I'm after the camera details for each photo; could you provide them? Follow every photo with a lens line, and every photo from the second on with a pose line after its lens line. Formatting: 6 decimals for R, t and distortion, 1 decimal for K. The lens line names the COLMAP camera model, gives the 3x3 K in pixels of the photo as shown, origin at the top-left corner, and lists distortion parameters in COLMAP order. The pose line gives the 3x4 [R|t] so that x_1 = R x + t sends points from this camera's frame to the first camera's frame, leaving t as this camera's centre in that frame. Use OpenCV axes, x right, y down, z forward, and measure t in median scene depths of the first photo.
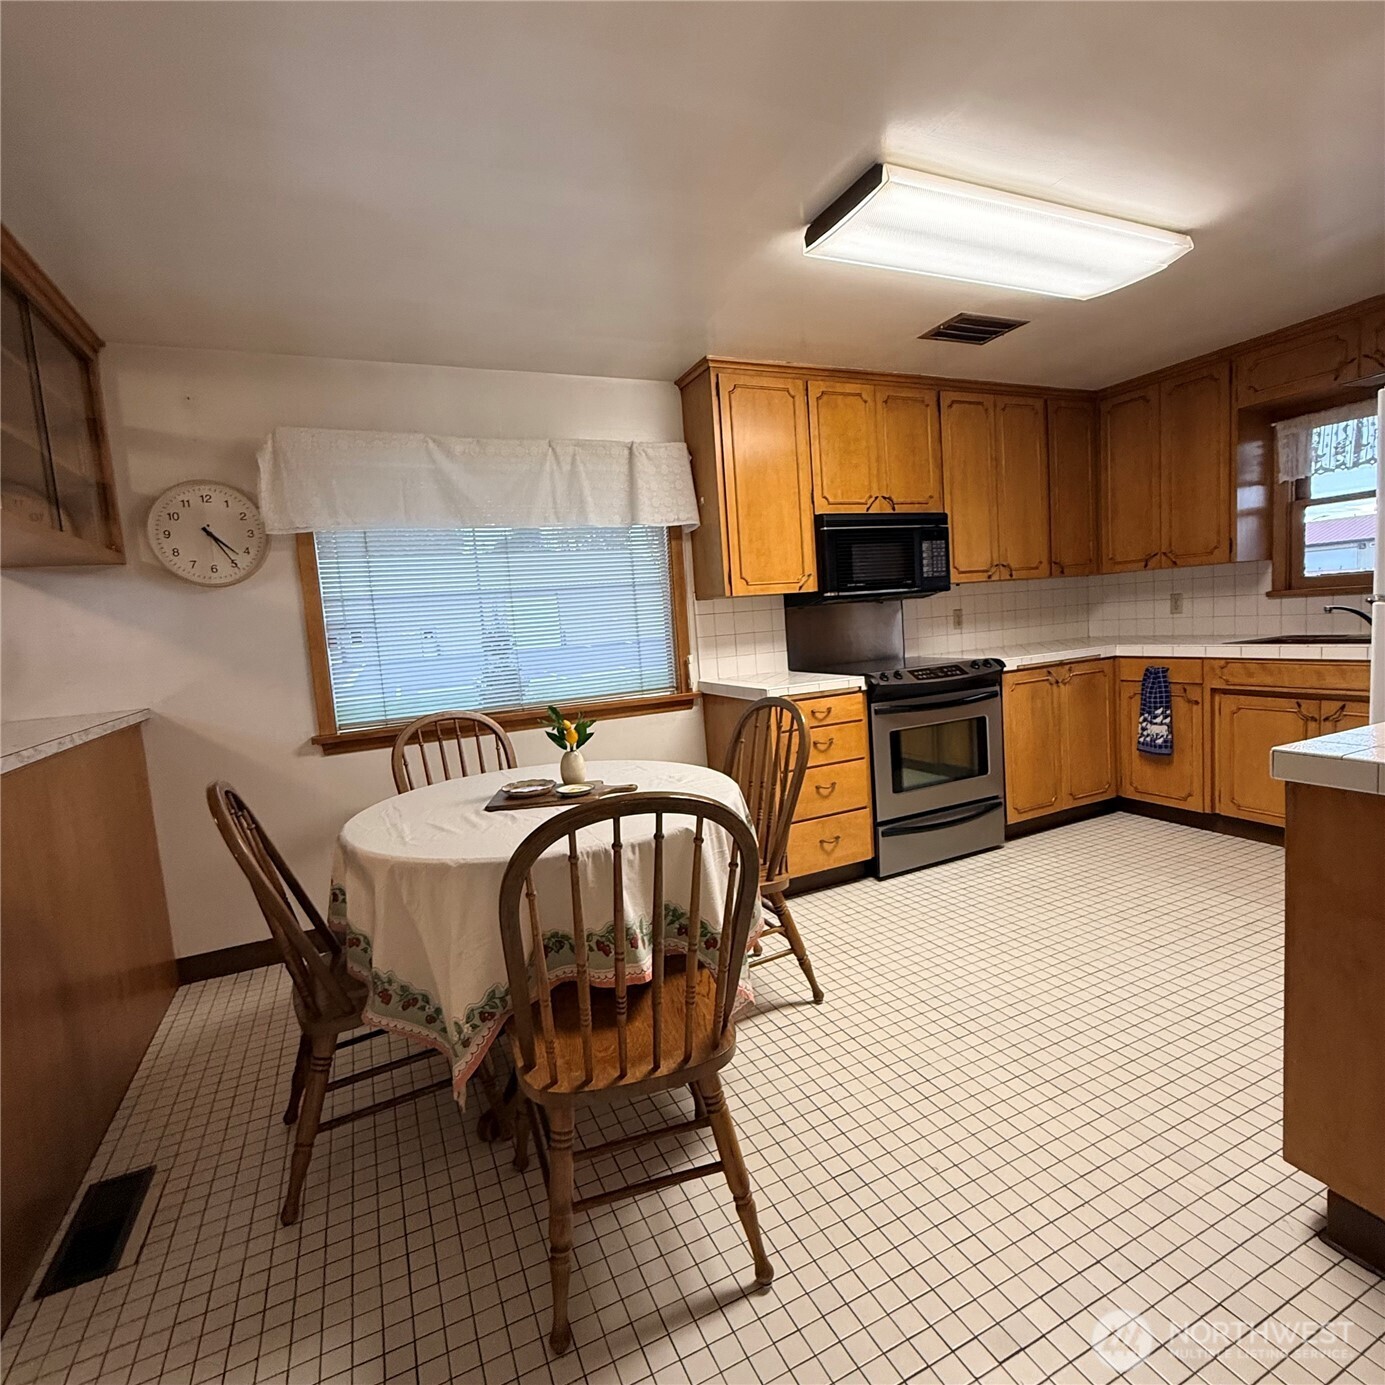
lens RADIAL K [[739.7, 0, 693.7], [0, 739.7, 684.3], [0, 0, 1]] dist [0.000854, 0.001419]
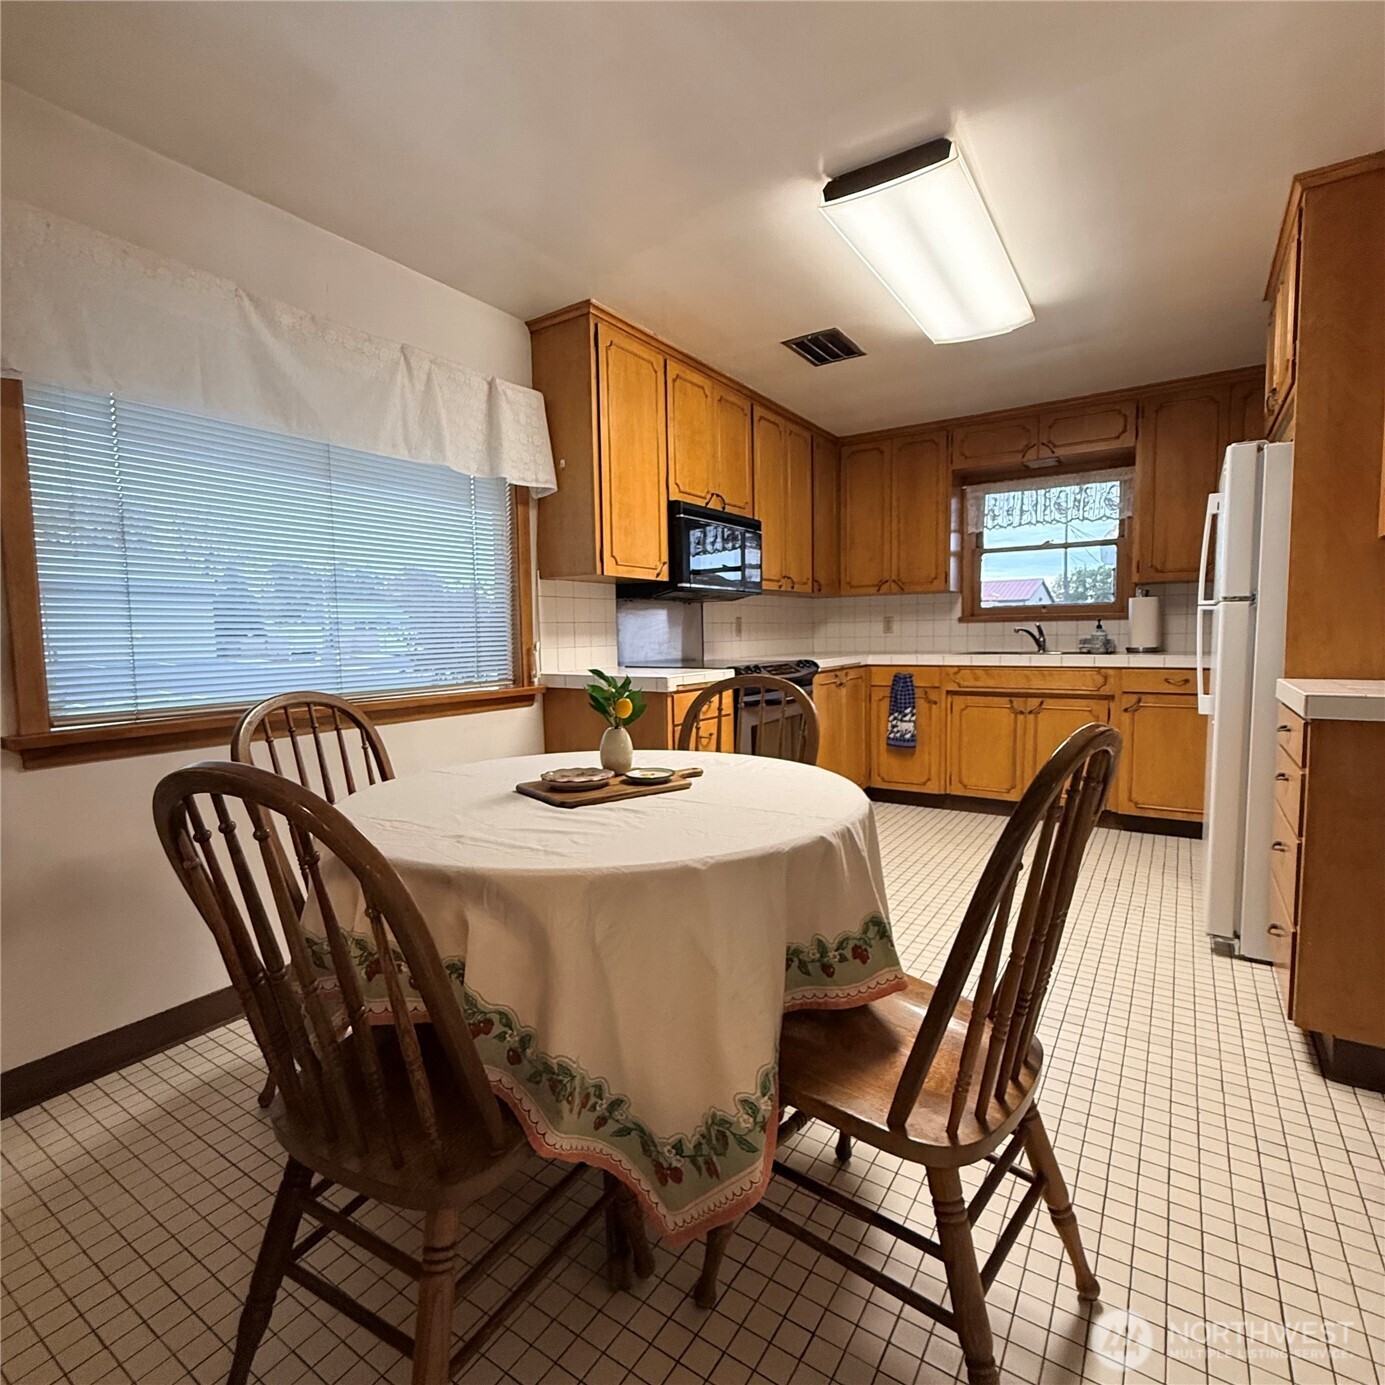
lens RADIAL K [[739.7, 0, 691.8], [0, 739.7, 686.1], [0, 0, 1]] dist [0.000854, 0.001419]
pose [[0.846372, 0.019430, 0.532237, -0.306603], [0.003354, 0.999120, -0.041807, 0.047520], [-0.532581, 0.037169, 0.845562, 0.189472]]
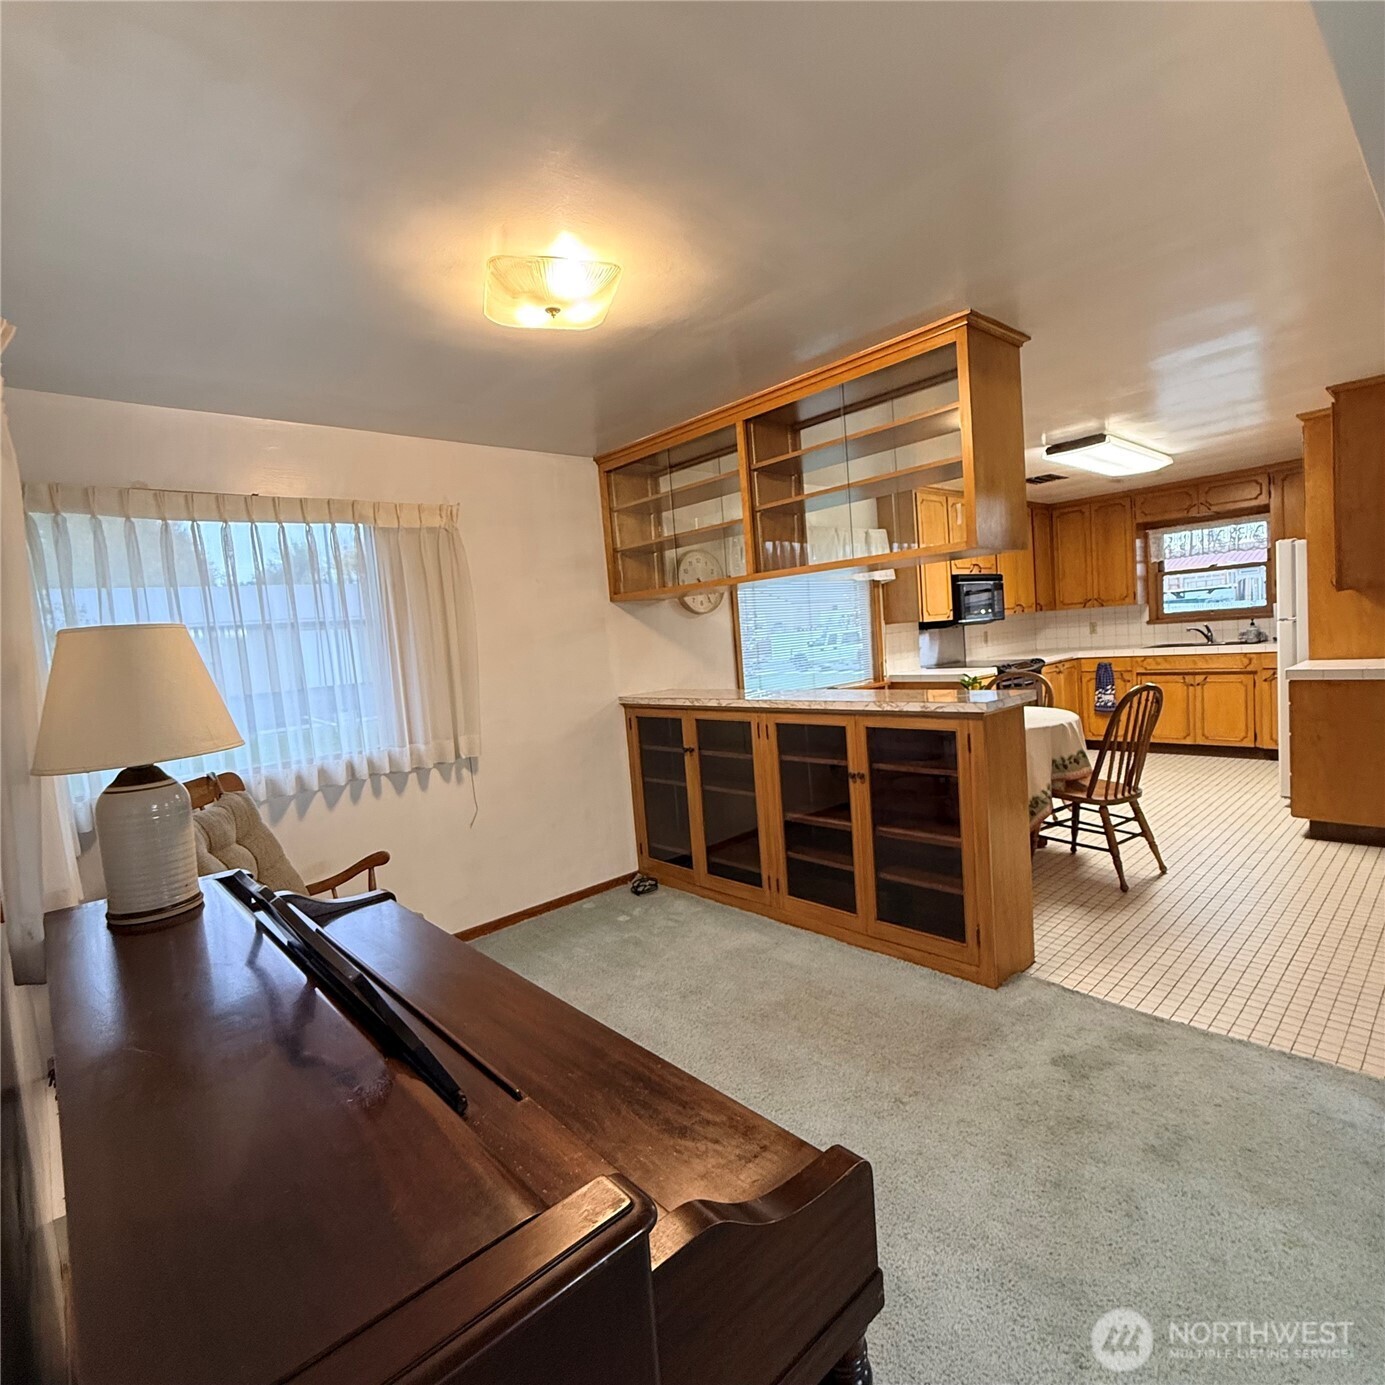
lens RADIAL K [[739.7, 0, 689.3], [0, 739.7, 685.9], [0, 0, 1]] dist [0.000854, 0.001419]
pose [[0.953512, -0.023155, 0.300463, -0.912853], [0.036985, 0.998498, -0.040424, 0.071157], [-0.299076, 0.049657, 0.952936, -0.419054]]
